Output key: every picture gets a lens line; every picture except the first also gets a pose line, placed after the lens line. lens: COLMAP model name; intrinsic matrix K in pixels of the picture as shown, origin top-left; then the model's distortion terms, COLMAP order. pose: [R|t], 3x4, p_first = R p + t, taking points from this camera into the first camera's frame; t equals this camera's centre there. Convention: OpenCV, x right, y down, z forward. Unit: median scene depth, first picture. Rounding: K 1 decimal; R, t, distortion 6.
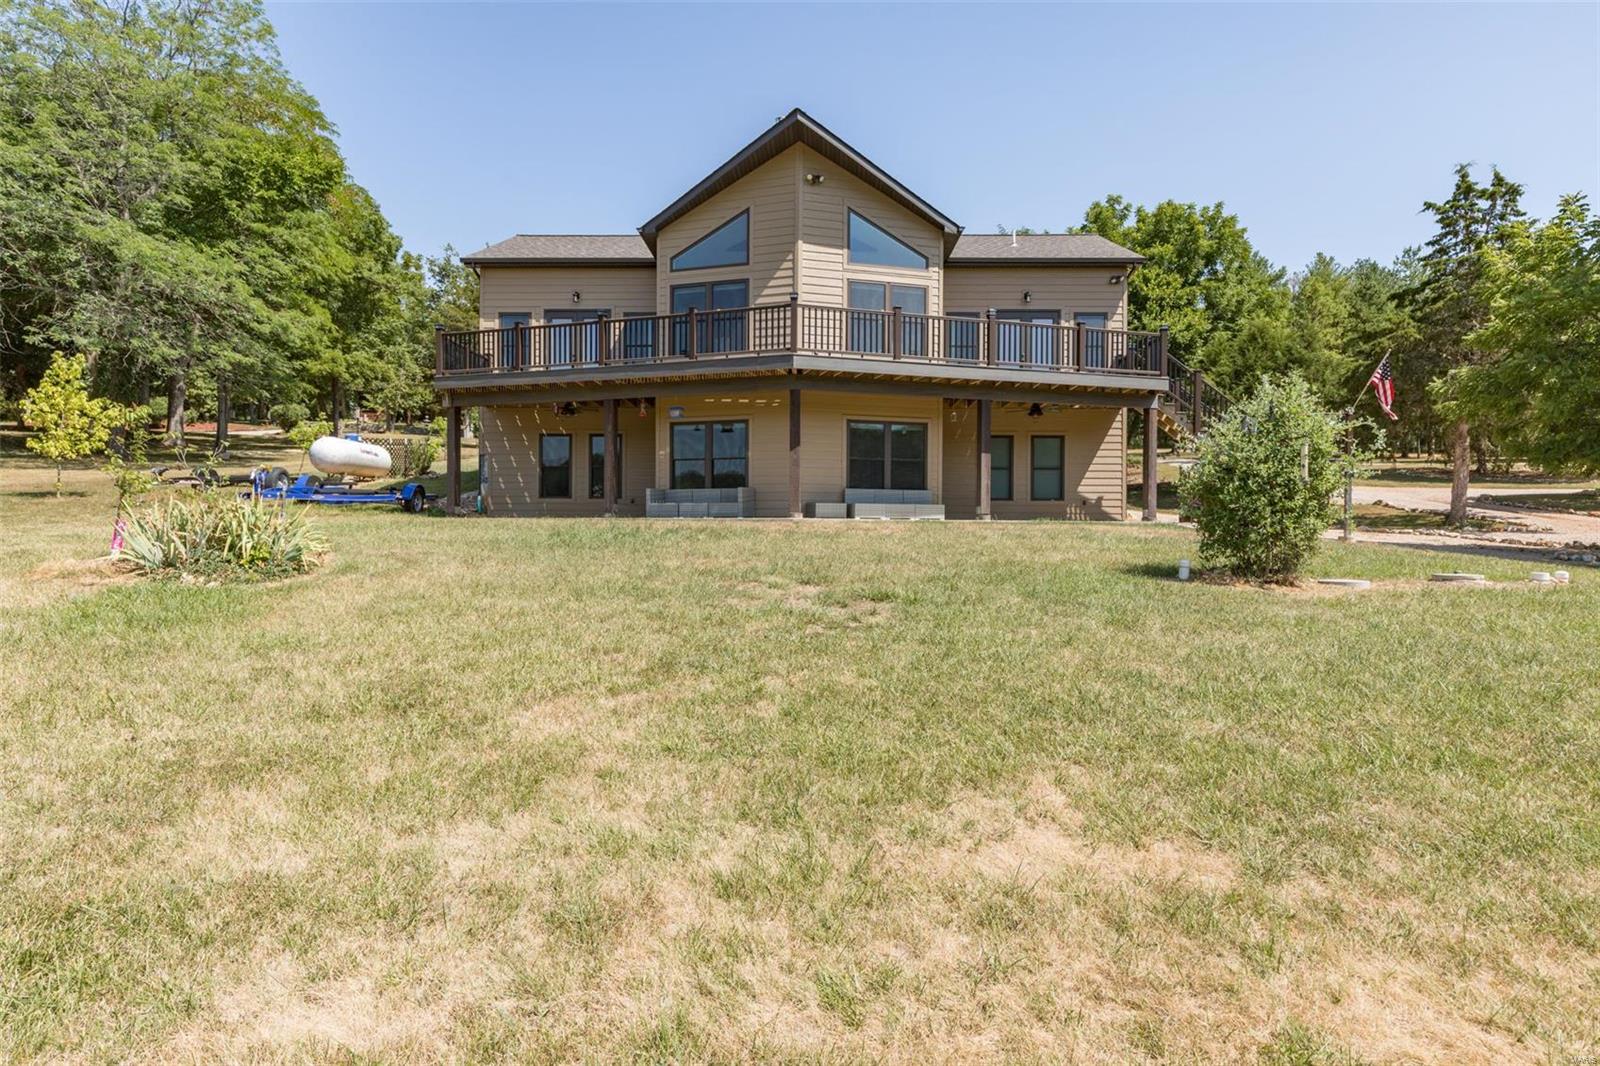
lens RADIAL K [[868.9, 0, 795.8], [0, 868.9, 534.5], [0, 0, 1]] dist [-0.002995, -0.000274]
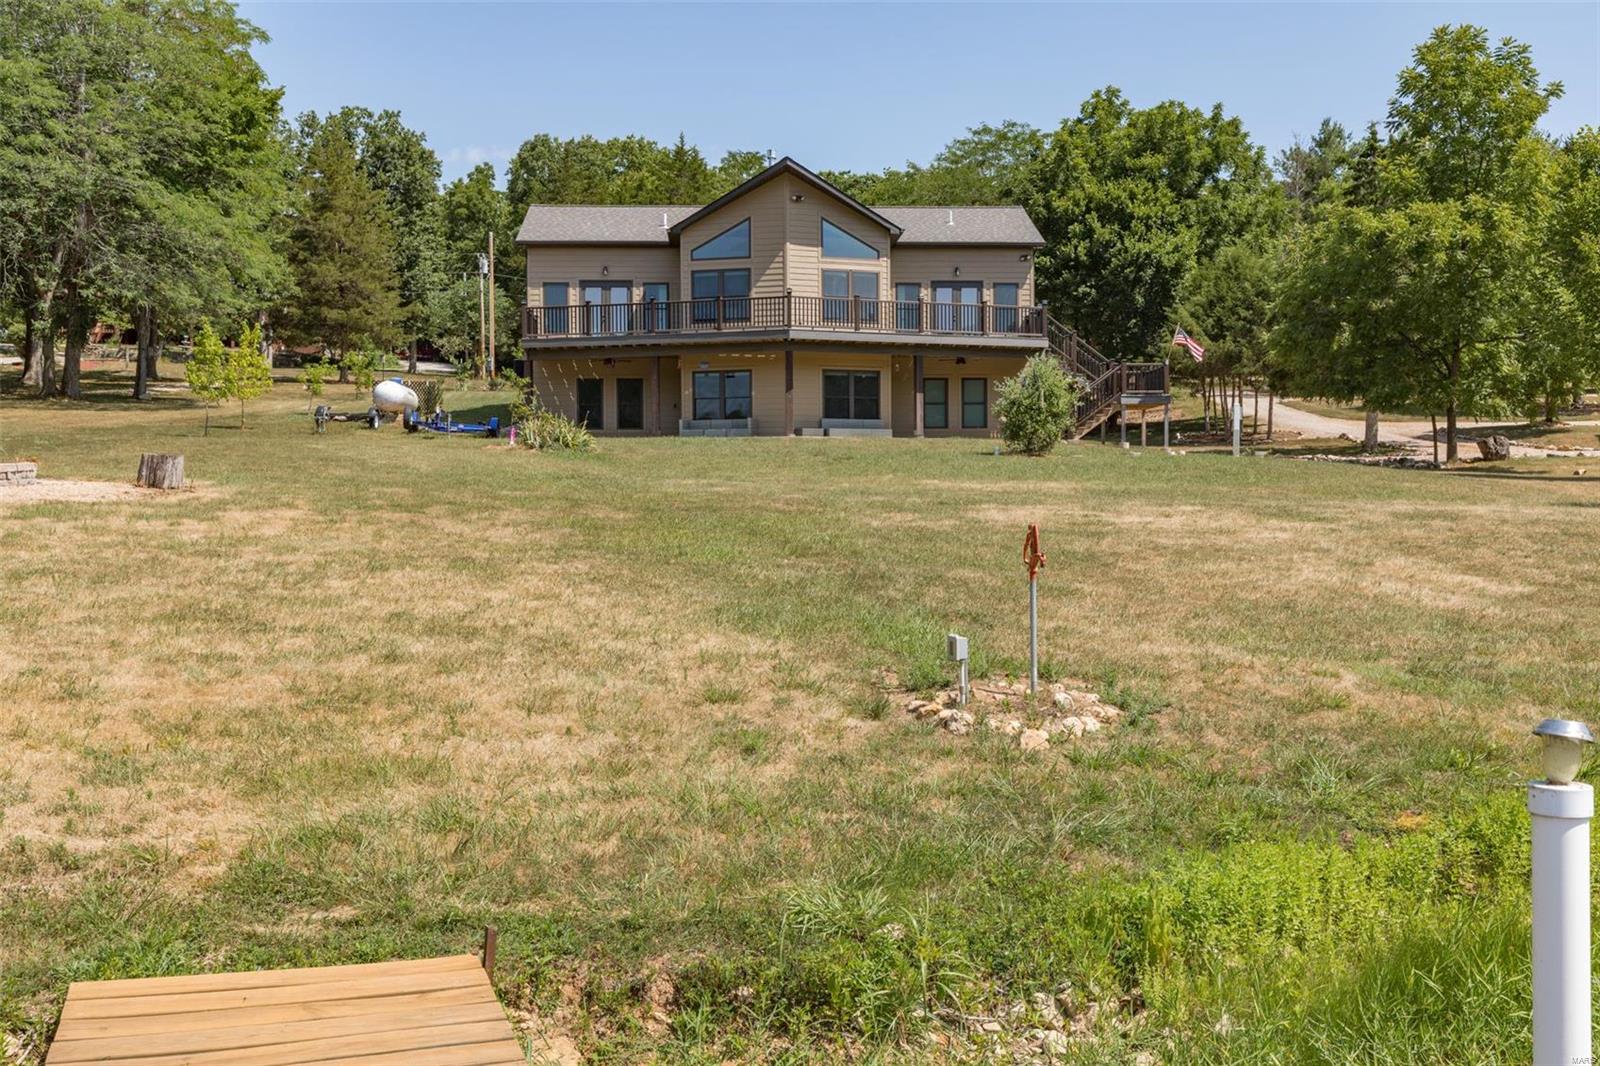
lens RADIAL K [[1630.0, 0, 799.3], [0, 1630.0, 527.8], [0, 0, 1]] dist [0.011678, 0.000000]
pose [[0.997364, -0.012374, 0.071500, -0.165368], [0.012594, 0.999917, -0.002631, 0.126979], [-0.071461, 0.003525, 0.997437, -1.579732]]
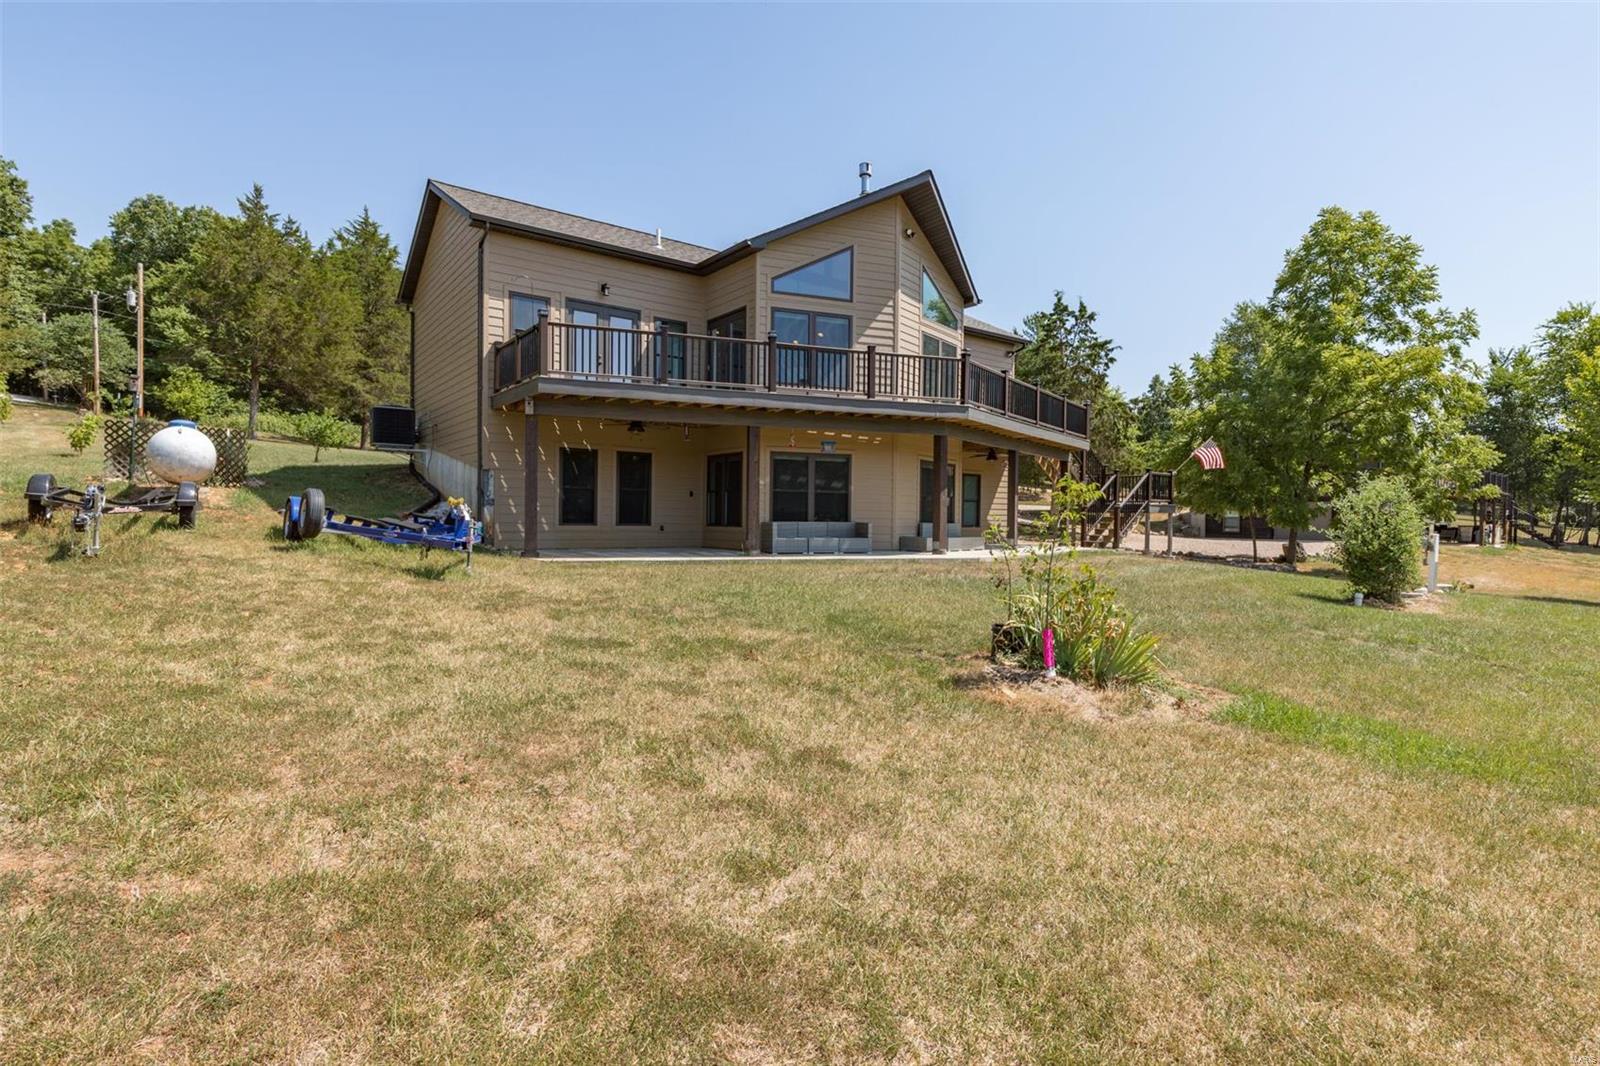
lens RADIAL K [[817.6, 0, 810.5], [0, 817.6, 523.6], [0, 0, 1]] dist [0.000966, -0.000141]
pose [[0.780120, 0.001891, 0.625627, -0.677176], [-0.005288, 0.999980, 0.003571, -0.054108], [-0.625608, -0.006094, 0.780114, 0.278587]]
